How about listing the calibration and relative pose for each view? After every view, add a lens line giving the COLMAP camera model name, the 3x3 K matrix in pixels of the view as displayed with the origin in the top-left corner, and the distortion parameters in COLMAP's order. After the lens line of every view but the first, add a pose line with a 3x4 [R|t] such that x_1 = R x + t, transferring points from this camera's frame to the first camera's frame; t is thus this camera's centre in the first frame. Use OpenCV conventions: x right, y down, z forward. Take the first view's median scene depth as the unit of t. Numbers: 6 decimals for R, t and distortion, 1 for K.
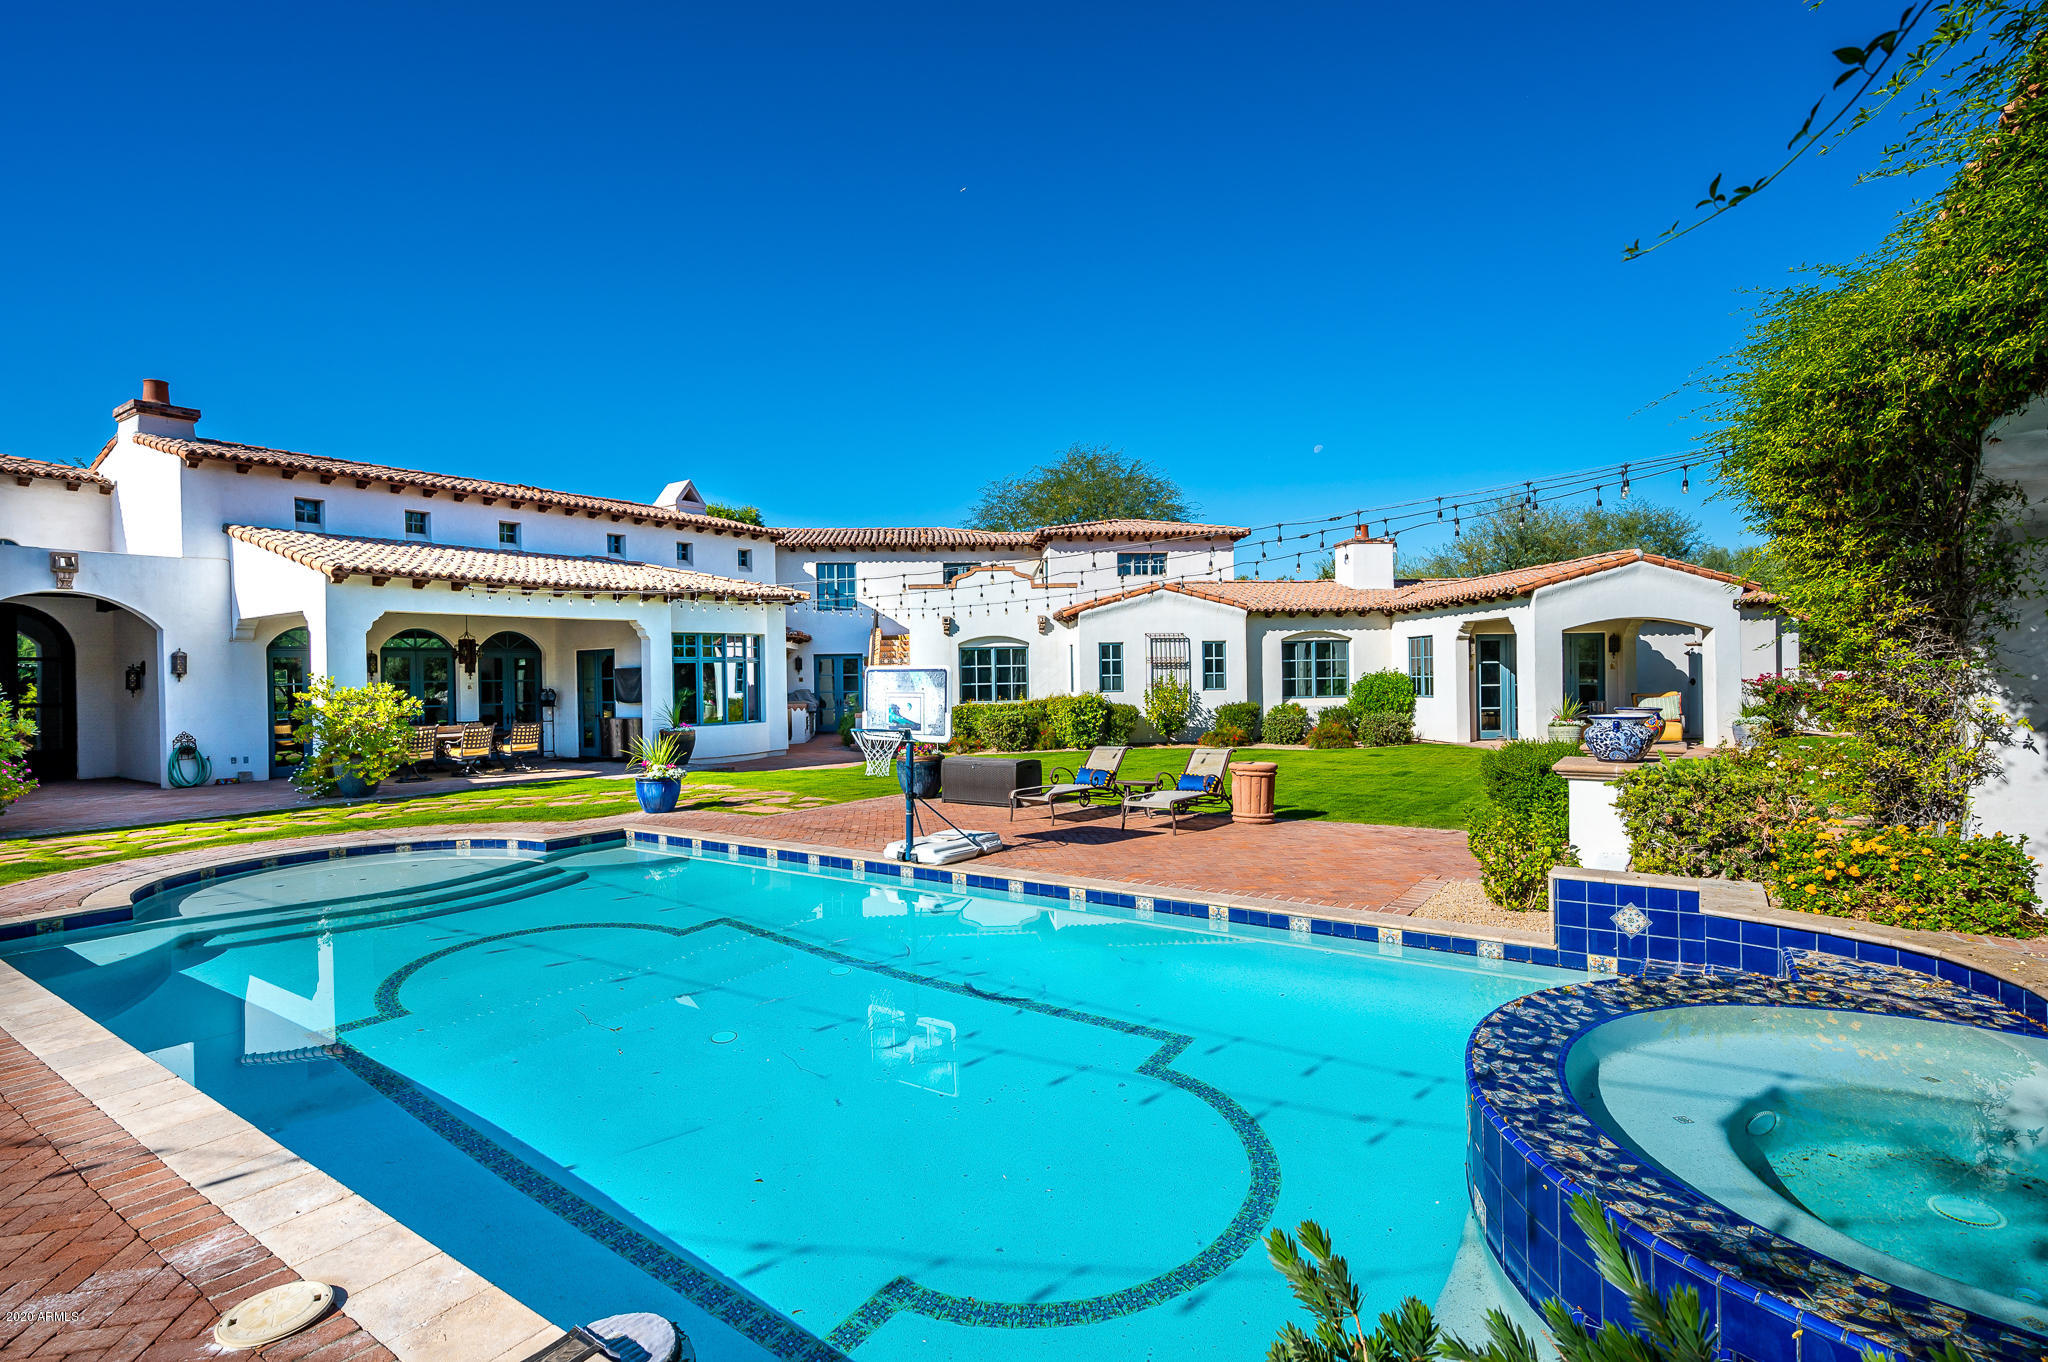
lens RADIAL K [[995.8, 0, 1025.6], [0, 995.8, 681.7], [0, 0, 1]] dist [-0.000531, 0.000246]
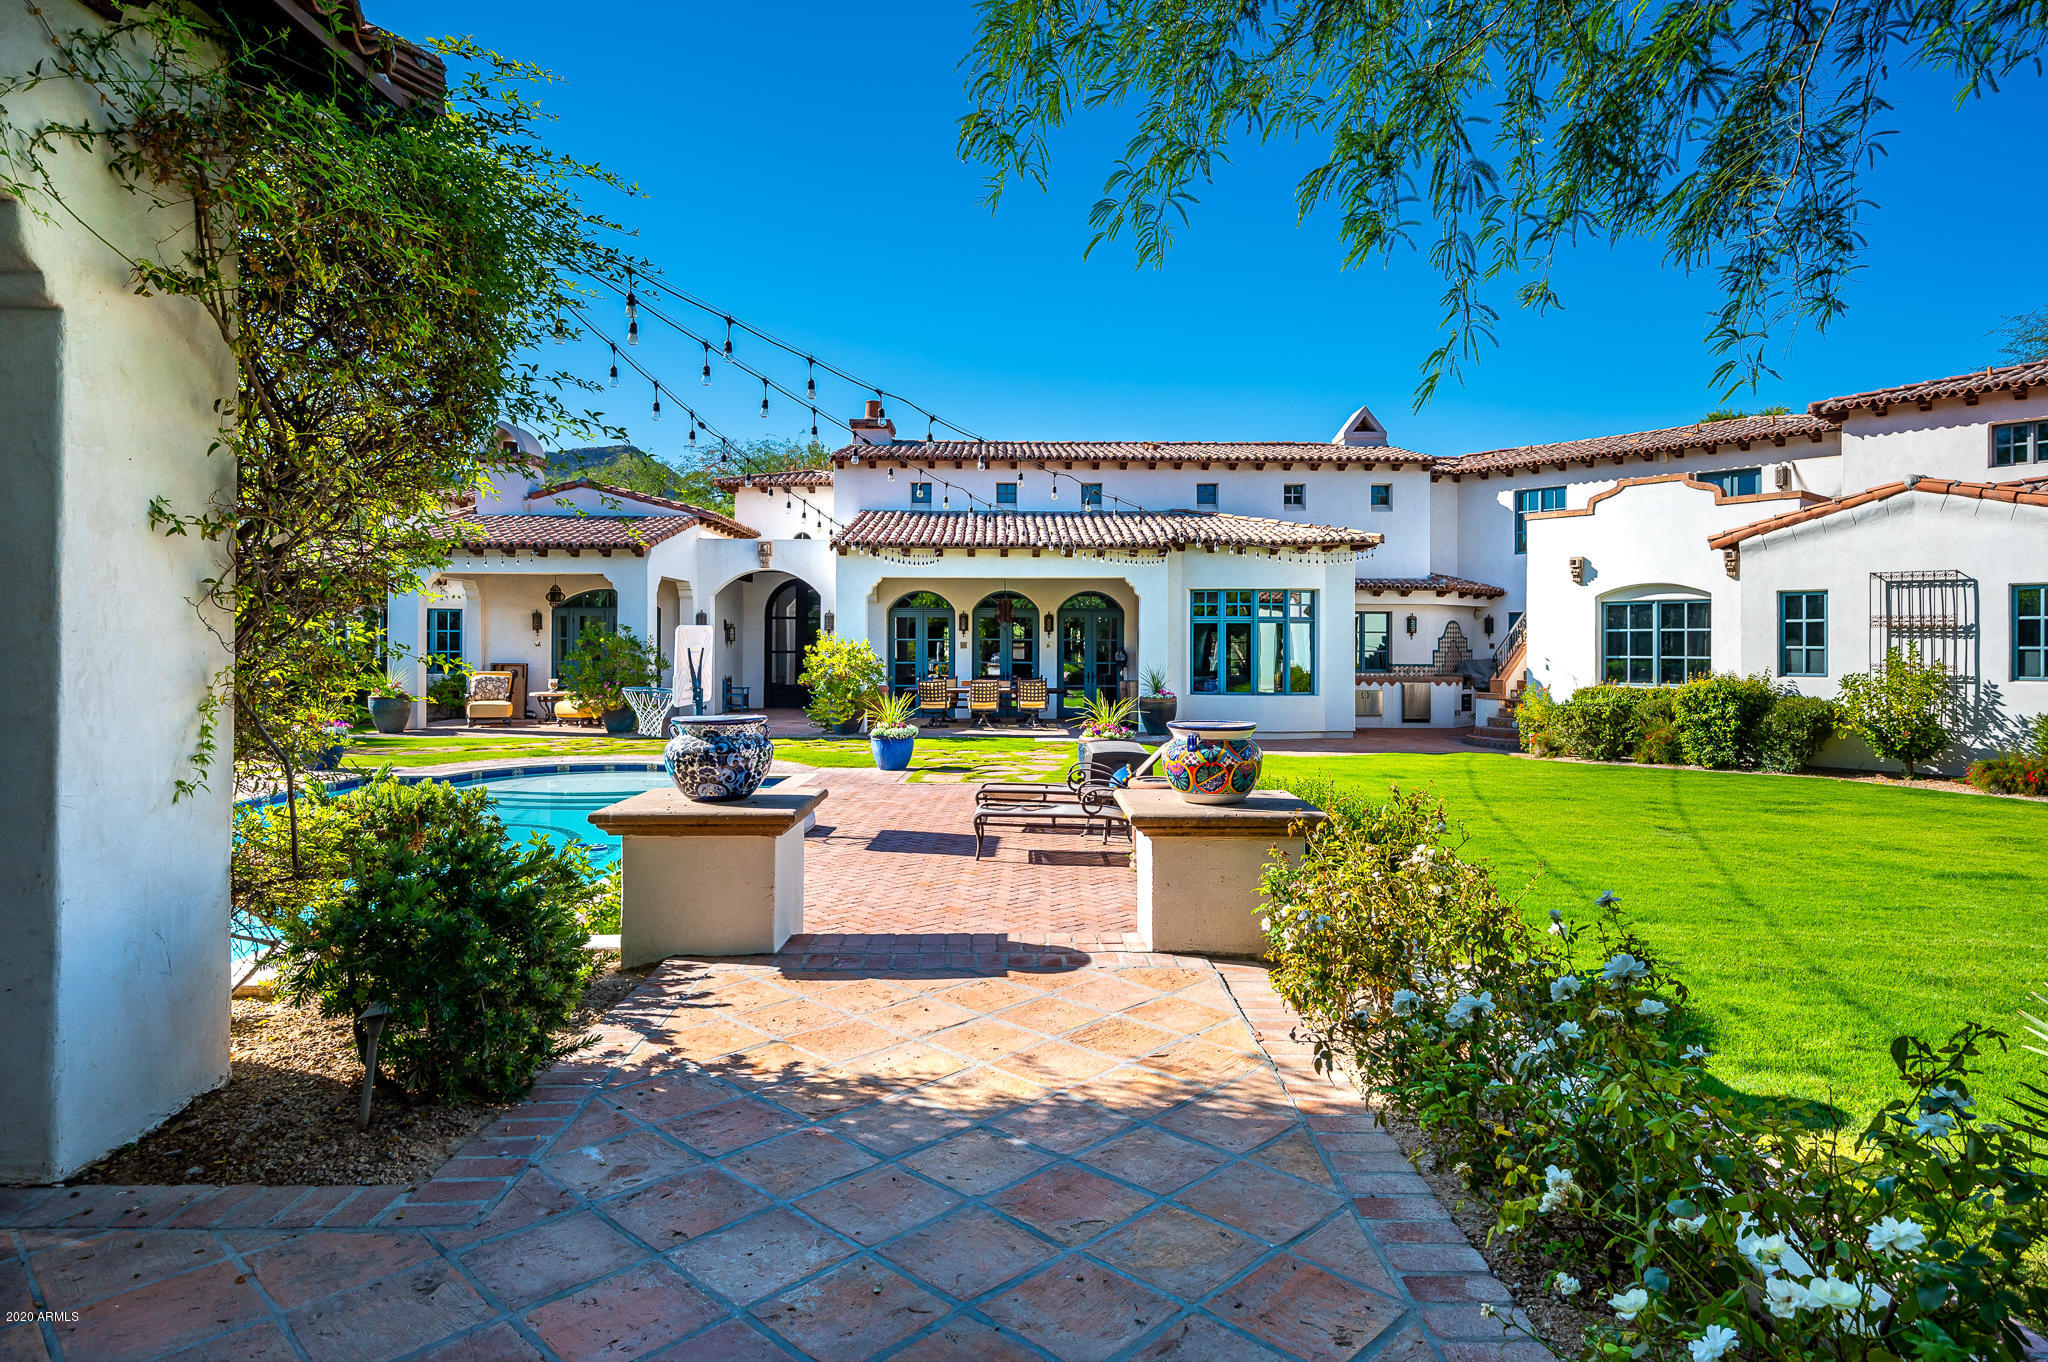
lens RADIAL K [[1171.1, 0, 1065.0], [0, 1171.1, 640.5], [0, 0, 1]] dist [-0.002536, -0.003265]
pose [[0.574556, 0.015983, -0.818310, 0.469891], [-0.019058, 0.999799, 0.006147, -0.007574], [0.818244, 0.012064, 0.574745, 0.313361]]
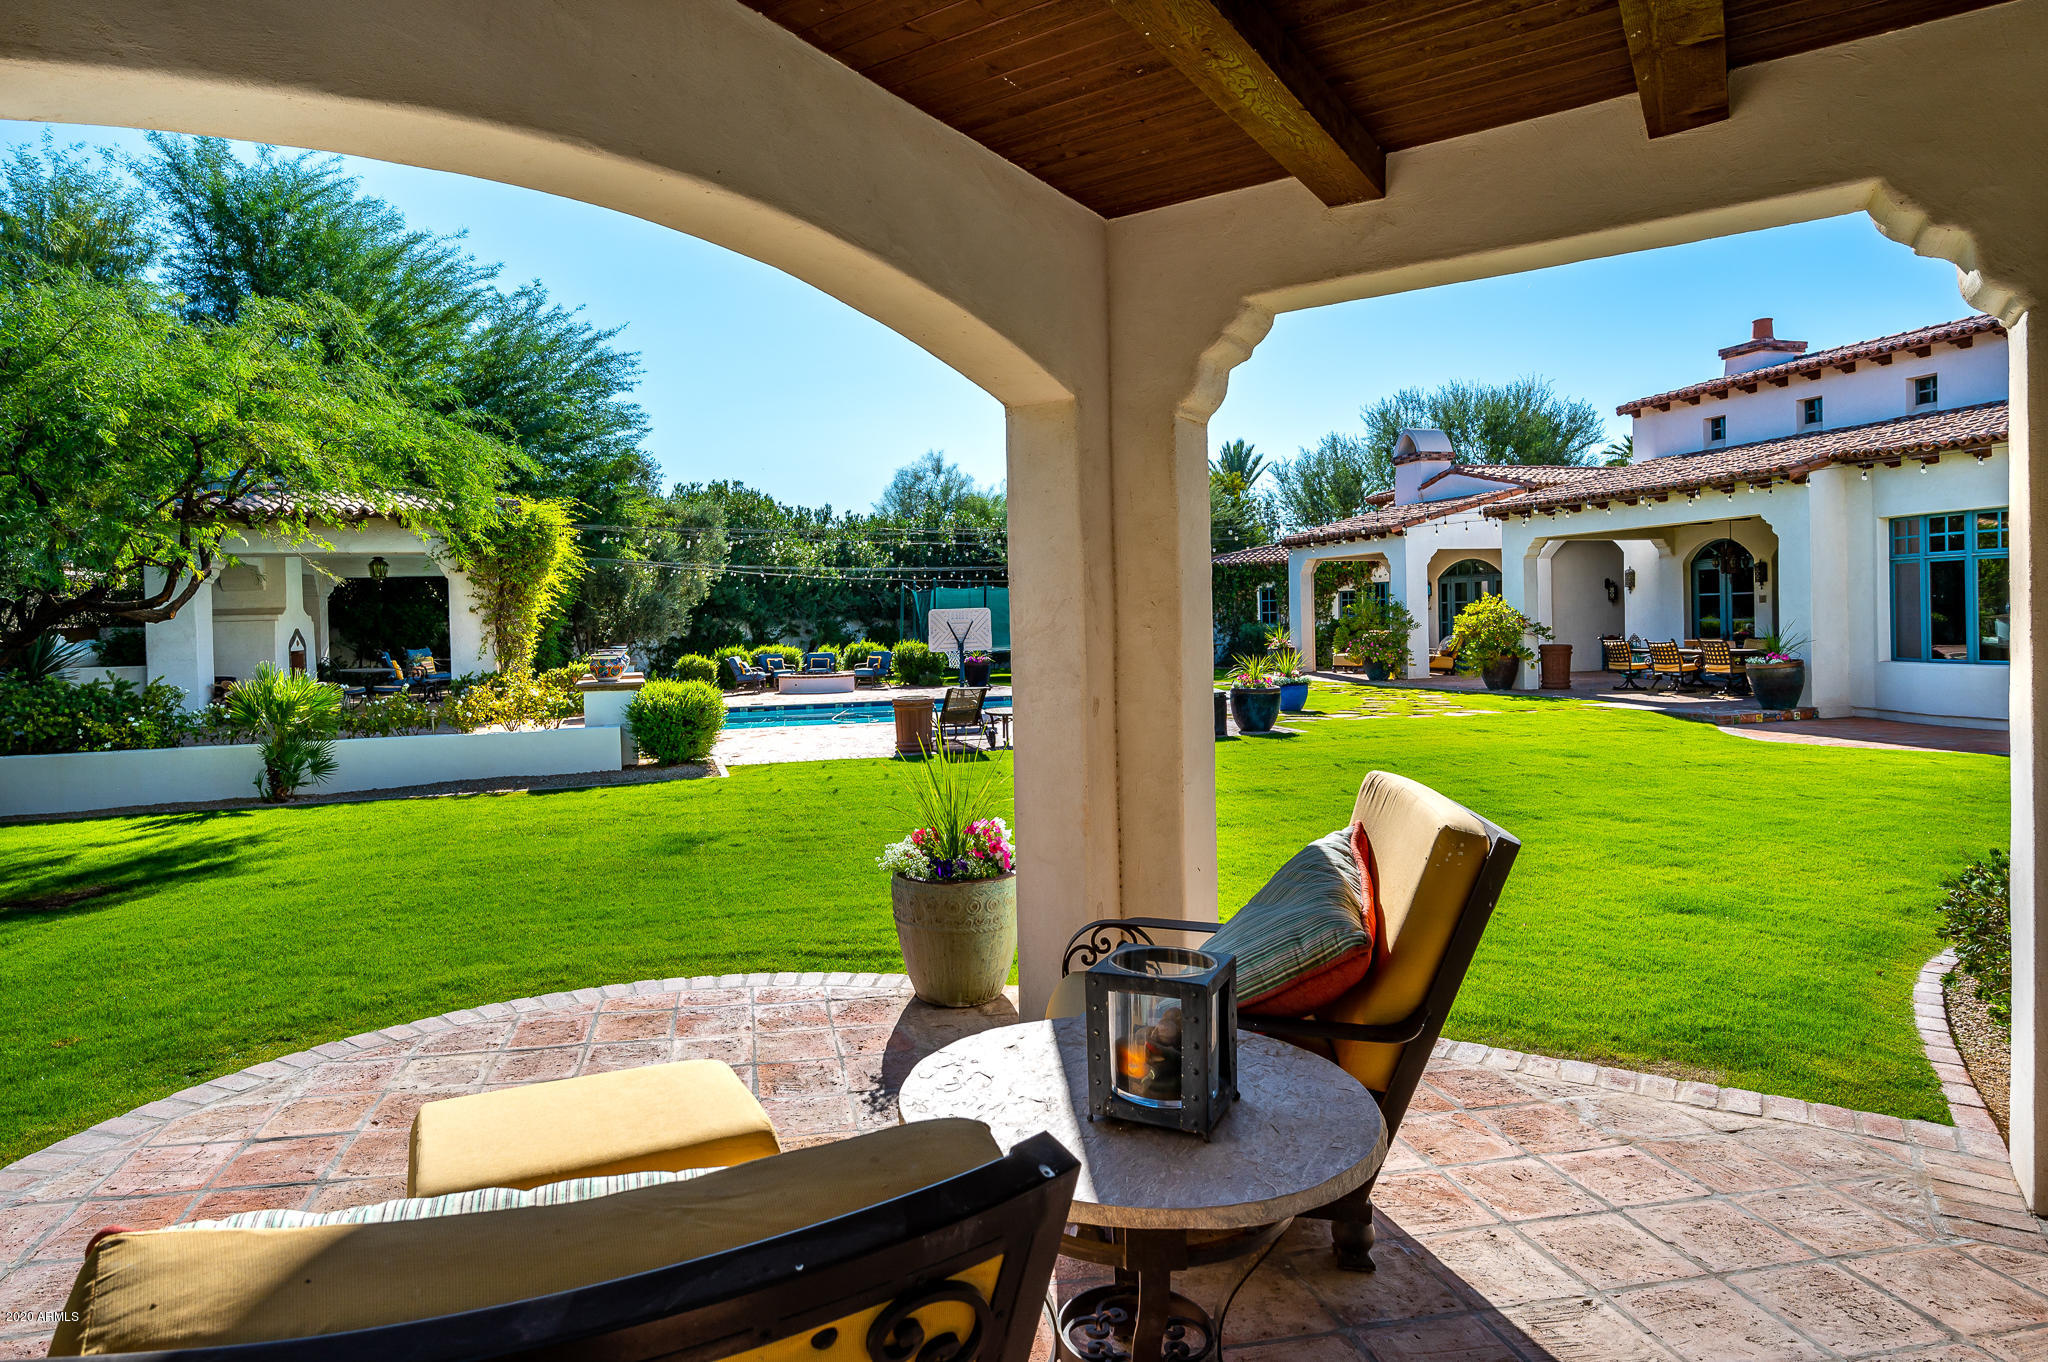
lens RADIAL K [[1195.0, 0, 945.6], [0, 1195.0, 635.8], [0, 0, 1]] dist [-0.005226, 0.001875]
pose [[-0.657884, 0.043344, -0.751871, 0.694348], [0.031247, 0.999054, 0.030253, -0.015046], [0.752471, -0.003590, -0.658616, 1.097488]]
